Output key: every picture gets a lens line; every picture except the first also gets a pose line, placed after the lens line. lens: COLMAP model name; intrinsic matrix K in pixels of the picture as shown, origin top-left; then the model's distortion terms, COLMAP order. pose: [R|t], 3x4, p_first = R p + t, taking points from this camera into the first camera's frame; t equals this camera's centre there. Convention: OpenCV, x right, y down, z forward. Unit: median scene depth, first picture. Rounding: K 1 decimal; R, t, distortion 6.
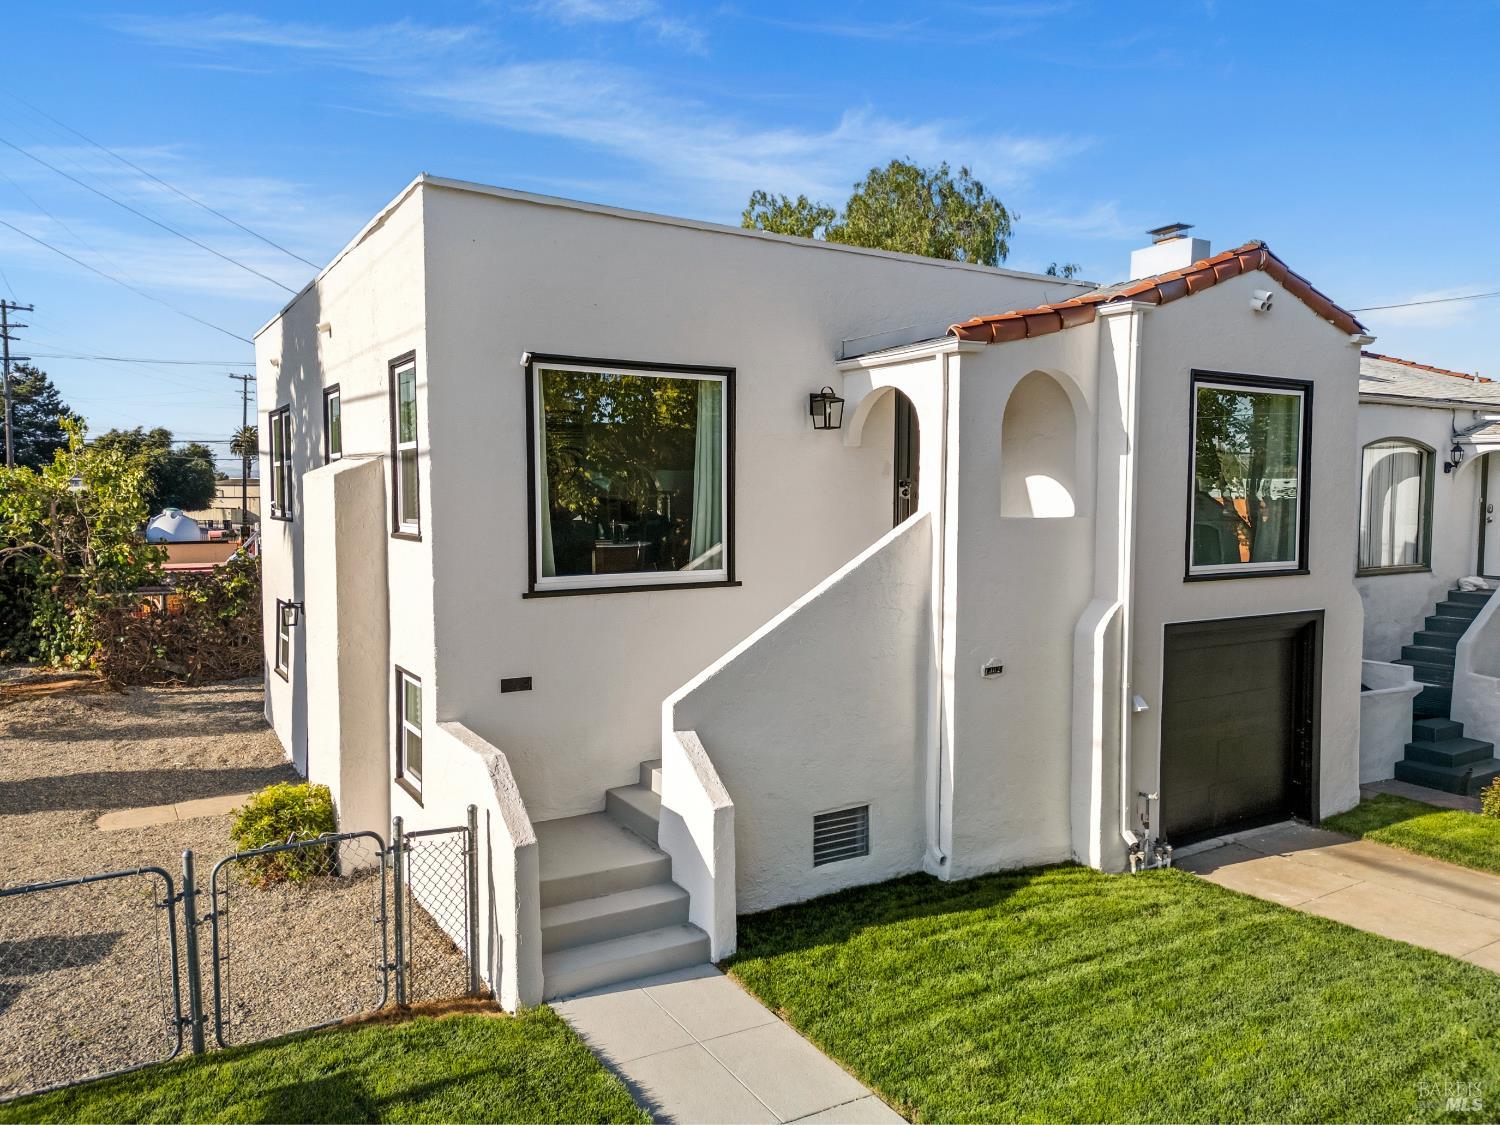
lens RADIAL K [[1084.5, 0, 758.3], [0, 1084.5, 561.5], [0, 0, 1]] dist [0.045809, -0.026304]
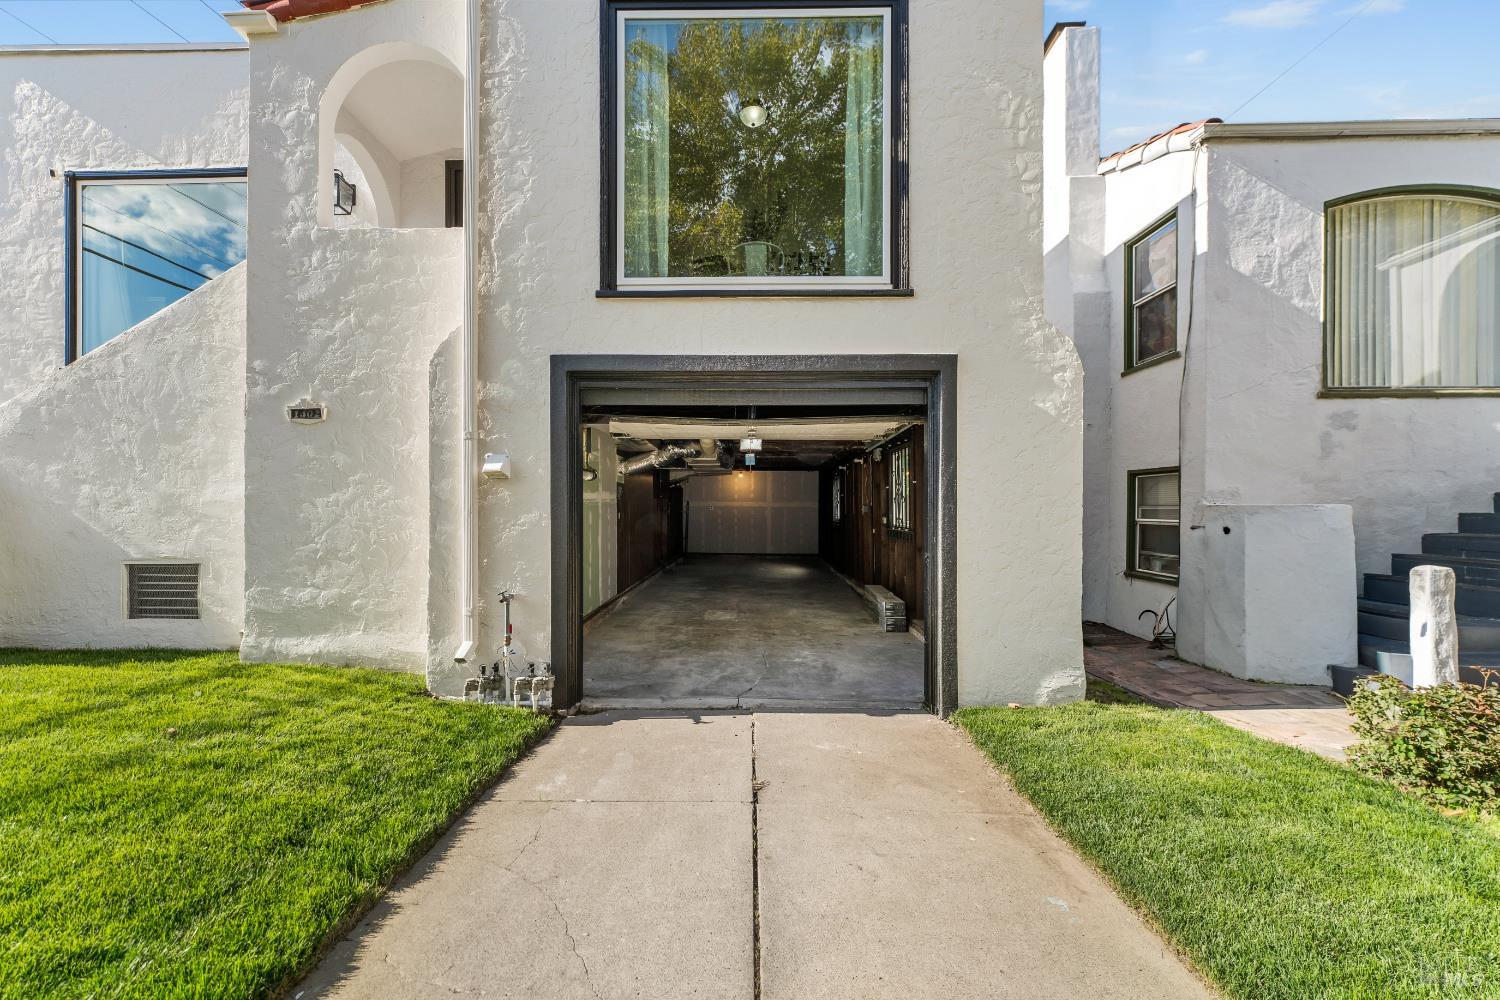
lens RADIAL K [[601.1, 0, 739.6], [0, 601.1, 509.5], [0, 0, 1]] dist [-0.002454, 0.000271]
pose [[0.829781, 0.000237, -0.558089, 0.709514], [-0.034580, 0.998100, -0.050992, 0.176714], [0.557016, 0.061611, 0.828213, 0.782654]]
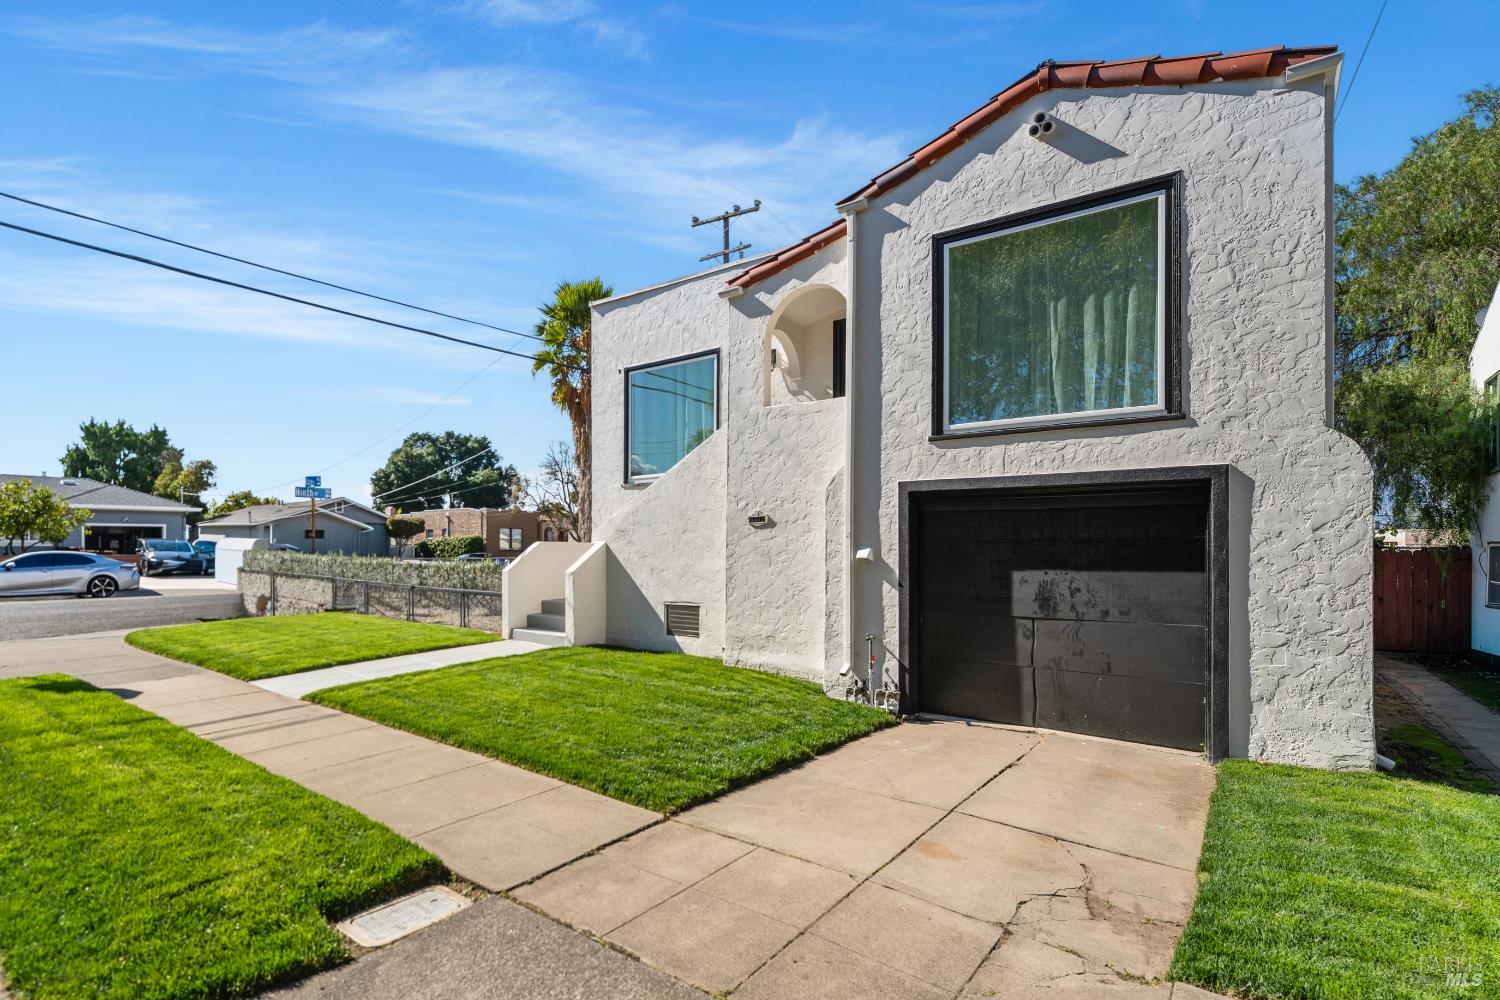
lens RADIAL K [[736.9, 0, 677.1], [0, 736.9, 546.5], [0, 0, 1]] dist [0.004121, 0.000631]
pose [[0.321985, -0.002494, -0.946742, 1.019959], [-0.061829, 0.997806, -0.023657, 0.155825], [0.944724, 0.066153, 0.321124, 0.587972]]
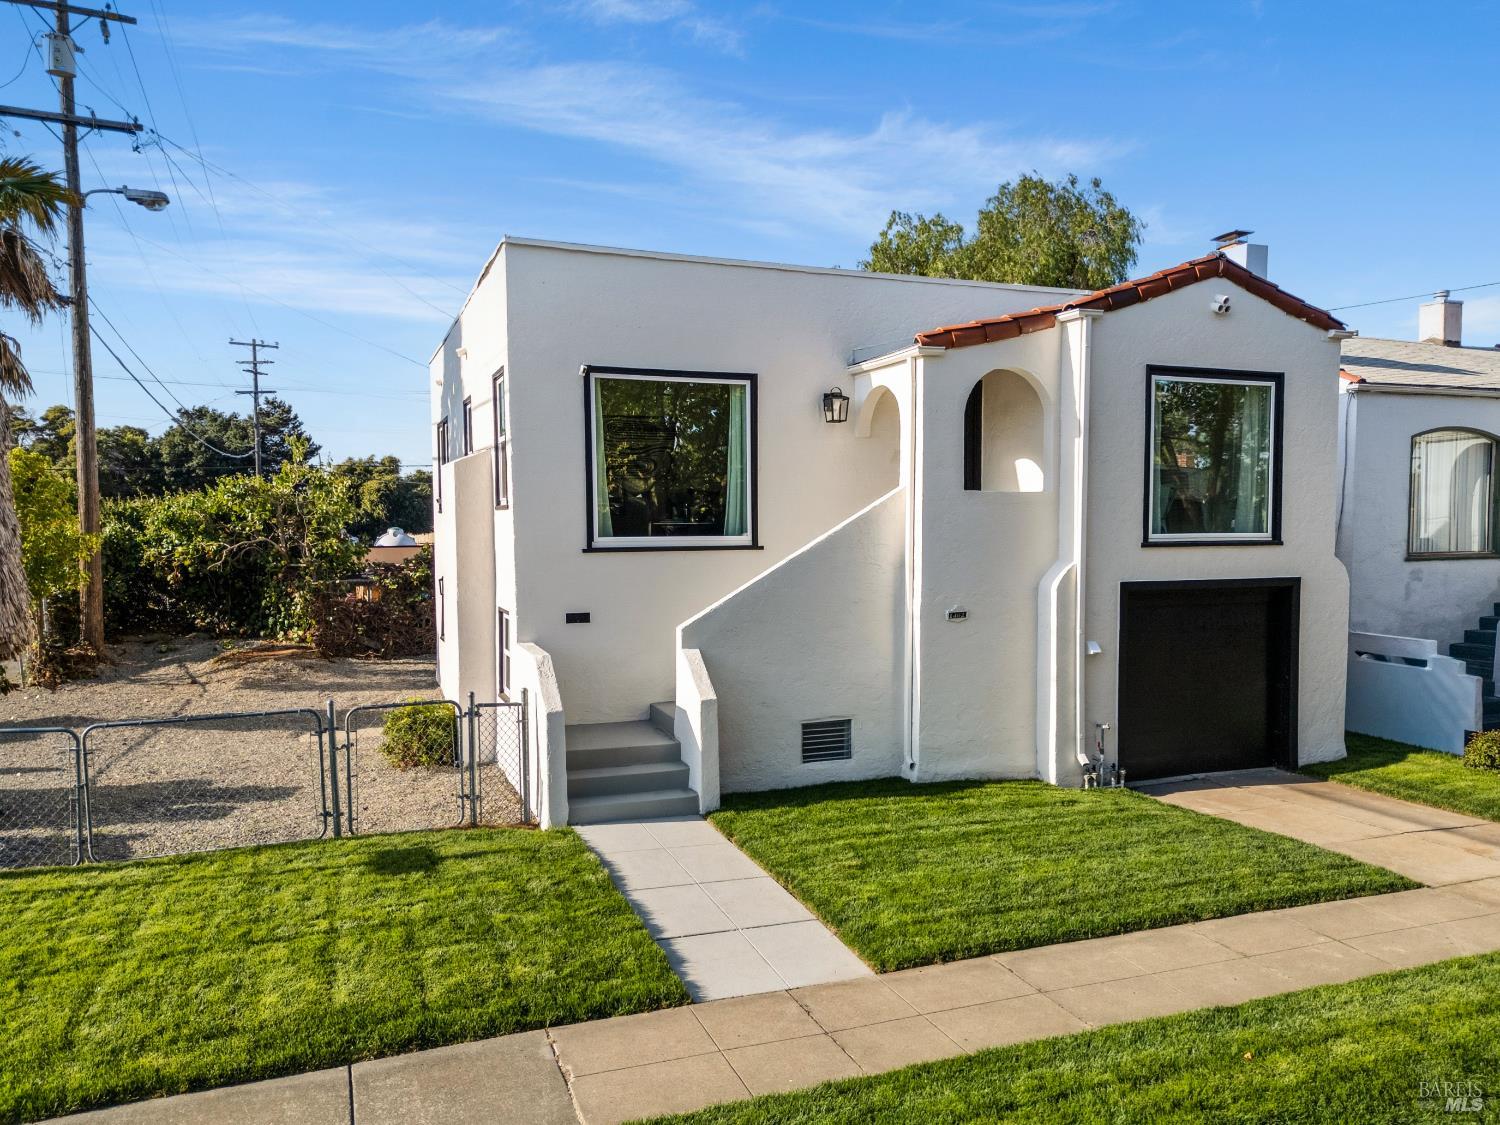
lens RADIAL K [[1142.3, 0, 790.1], [0, 1142.3, 590.7], [0, 0, 1]] dist [0.054496, -0.023617]
pose [[0.985650, 0.004902, -0.168729, 0.237951], [-0.005041, 0.999987, -0.000395, 0.071548], [0.168725, 0.001240, 0.985662, -0.291983]]
